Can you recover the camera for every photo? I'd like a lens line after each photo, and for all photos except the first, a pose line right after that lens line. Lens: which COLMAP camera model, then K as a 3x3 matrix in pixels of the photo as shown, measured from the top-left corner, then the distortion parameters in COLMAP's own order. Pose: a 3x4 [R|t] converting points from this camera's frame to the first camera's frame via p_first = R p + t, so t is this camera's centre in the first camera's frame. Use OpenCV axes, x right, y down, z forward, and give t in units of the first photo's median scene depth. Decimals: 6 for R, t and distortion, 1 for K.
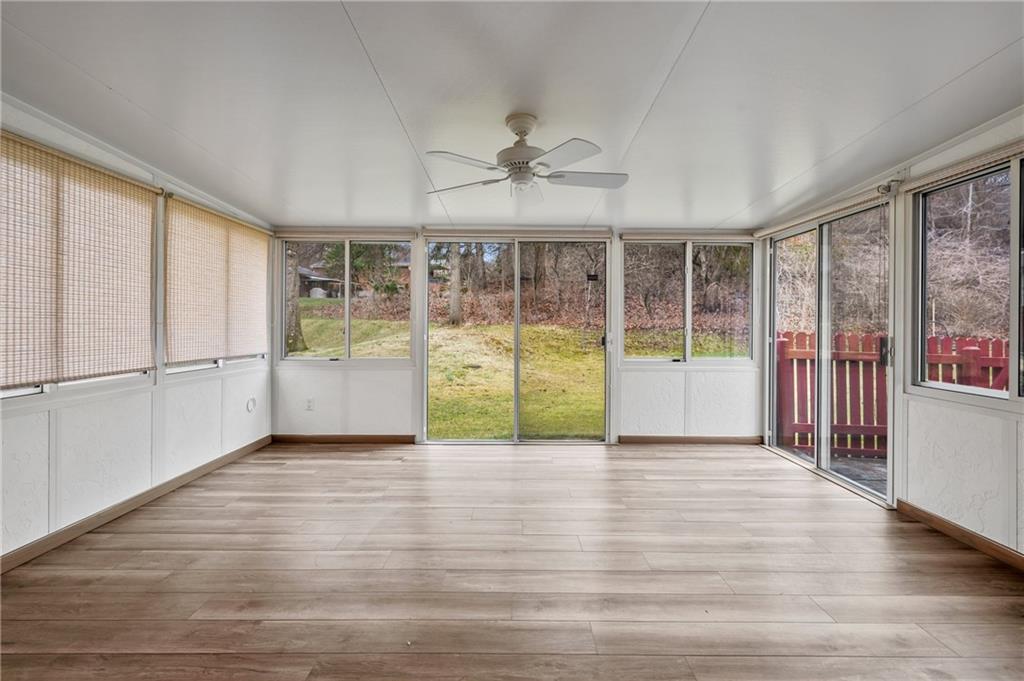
lens RADIAL K [[465.0, 0, 509.6], [0, 465.0, 324.4], [0, 0, 1]] dist [0.001096, 0.000154]
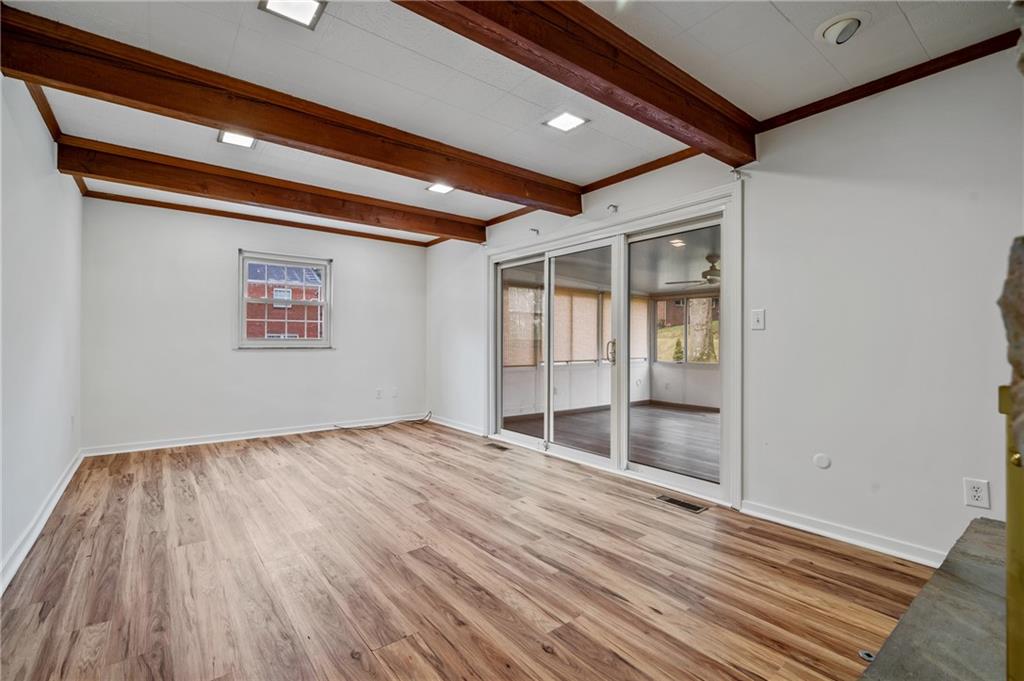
lens RADIAL K [[465.0, 0, 512.6], [0, 465.0, 341.3], [0, 0, 1]] dist [0.001096, 0.000154]
pose [[0.617998, 0.000178, -0.786180, 1.206443], [-0.004539, 0.999984, -0.003341, -0.002345], [0.786167, 0.005634, 0.617989, -1.206311]]
